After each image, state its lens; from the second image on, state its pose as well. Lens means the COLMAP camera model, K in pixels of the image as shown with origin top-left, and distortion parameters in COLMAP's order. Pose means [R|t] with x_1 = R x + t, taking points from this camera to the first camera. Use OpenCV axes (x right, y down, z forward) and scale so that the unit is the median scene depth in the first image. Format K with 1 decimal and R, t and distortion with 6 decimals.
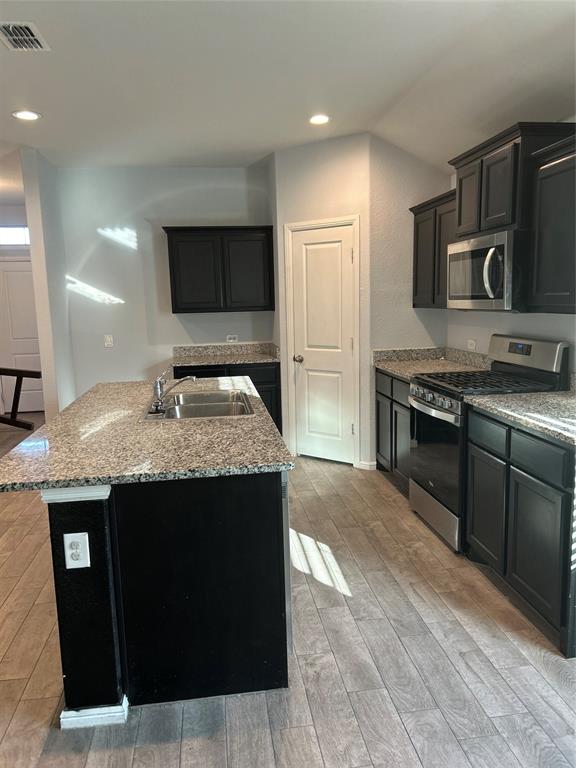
lens RADIAL K [[575.1, 0, 288.0], [0, 575.1, 384.0], [0, 0, 1]] dist [0.061827, -0.119960]
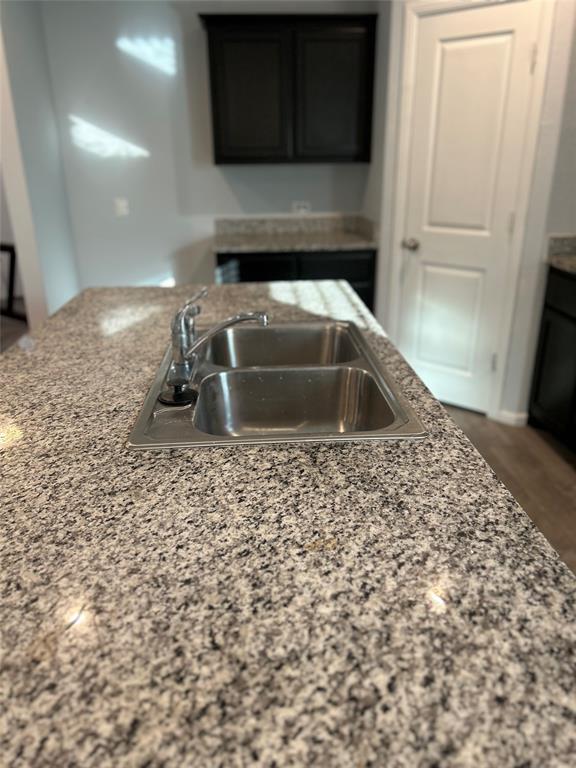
lens RADIAL K [[574.5, 0, 287.5], [0, 574.5, 389.1], [0, 0, 1]] dist [0.043562, -0.064803]
pose [[0.996771, 0.042794, -0.067941, -0.091386], [-0.025959, 0.972451, 0.231658, -0.044744], [0.075983, -0.229146, 0.970422, 0.461694]]
